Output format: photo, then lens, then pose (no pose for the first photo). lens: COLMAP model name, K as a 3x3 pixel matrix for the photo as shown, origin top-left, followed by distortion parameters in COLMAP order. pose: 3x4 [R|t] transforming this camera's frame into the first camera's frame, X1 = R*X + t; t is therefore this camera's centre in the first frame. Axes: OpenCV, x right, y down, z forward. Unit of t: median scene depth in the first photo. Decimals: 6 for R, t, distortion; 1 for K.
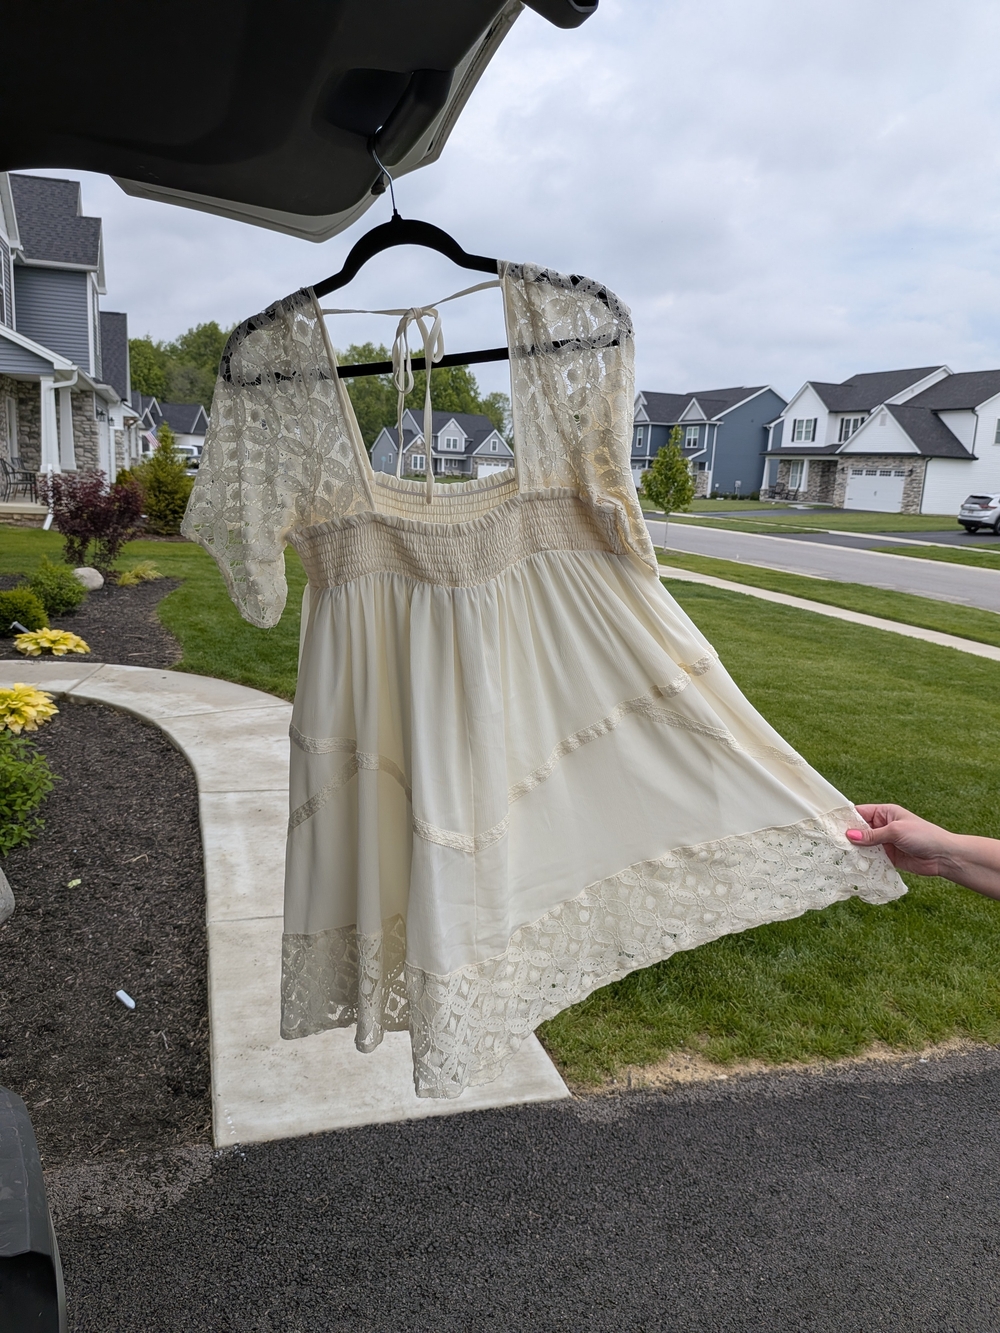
lens RADIAL K [[958.6, 0, 501.1], [0, 958.6, 687.5], [0, 0, 1]] dist [0.022618, -0.062873]
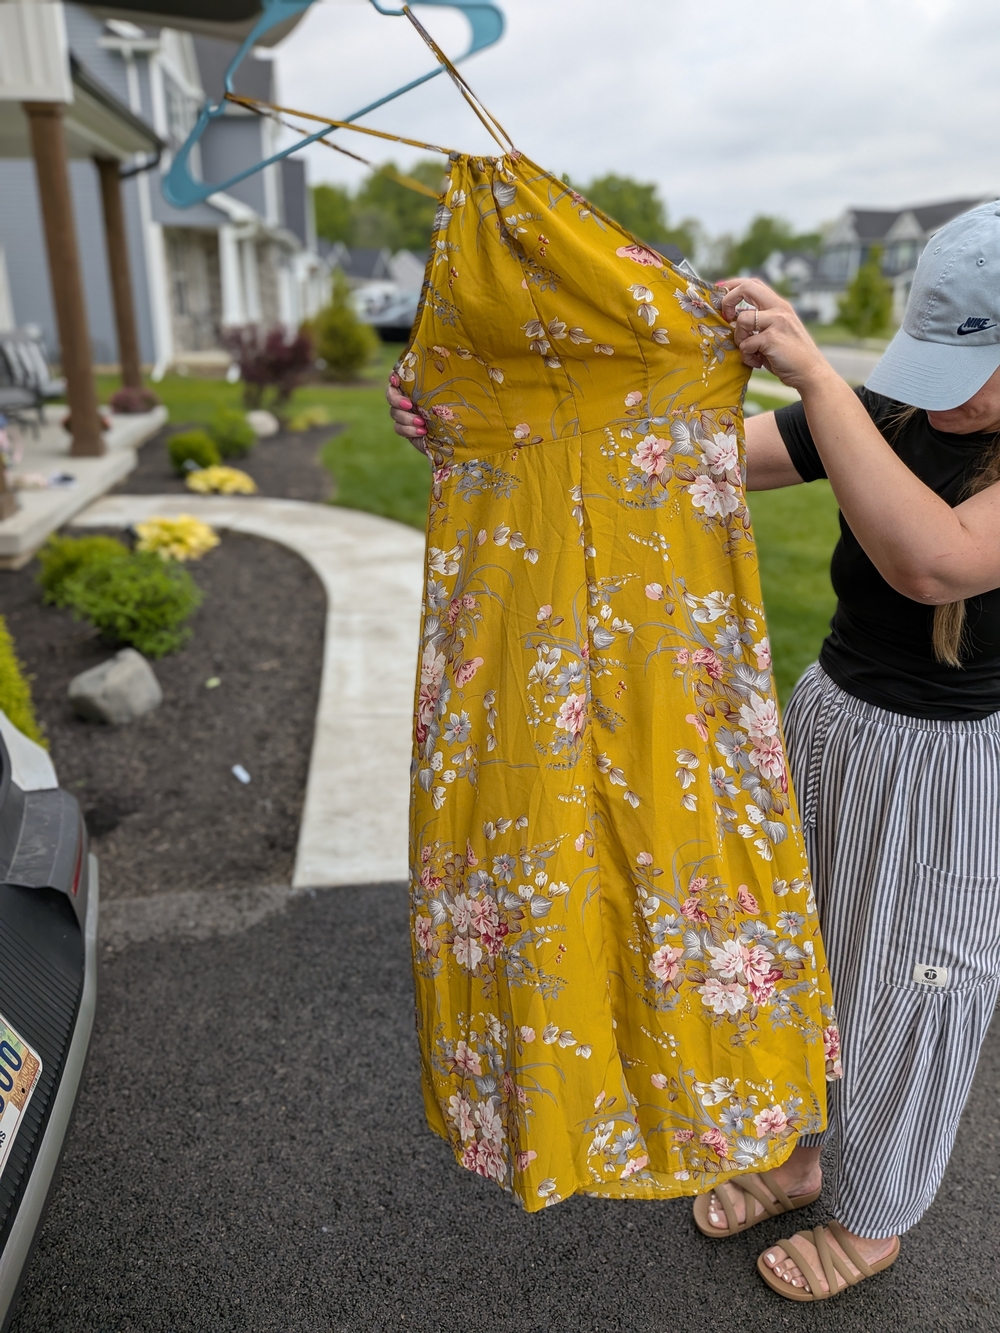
lens RADIAL K [[958.6, 0, 503.7], [0, 958.6, 663.3], [0, 0, 1]] dist [0.022618, -0.062873]
pose [[0.982047, 0.024531, -0.187036, 0.133194], [0.000039, 0.991482, 0.130243, 0.038616], [0.188638, -0.127912, 0.973681, -0.054078]]
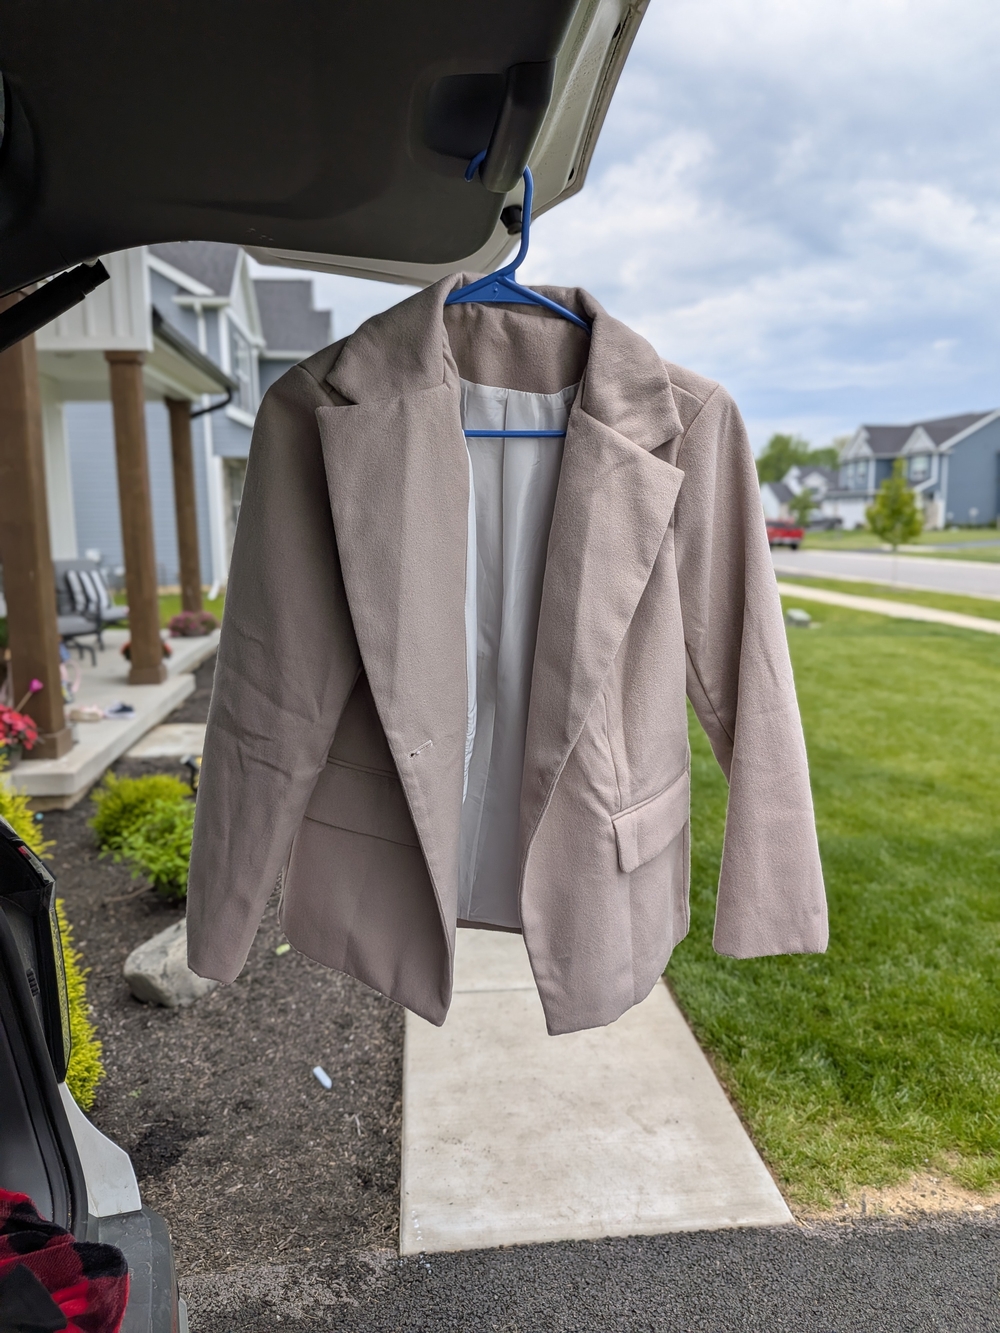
lens RADIAL K [[958.6, 0, 523.4], [0, 958.6, 660.5], [0, 0, 1]] dist [0.022618, -0.062873]
pose [[0.978625, -0.034374, -0.202757, 0.022209], [0.018417, 0.996619, -0.080070, -0.016219], [0.204824, 0.074624, 0.975950, 0.053121]]
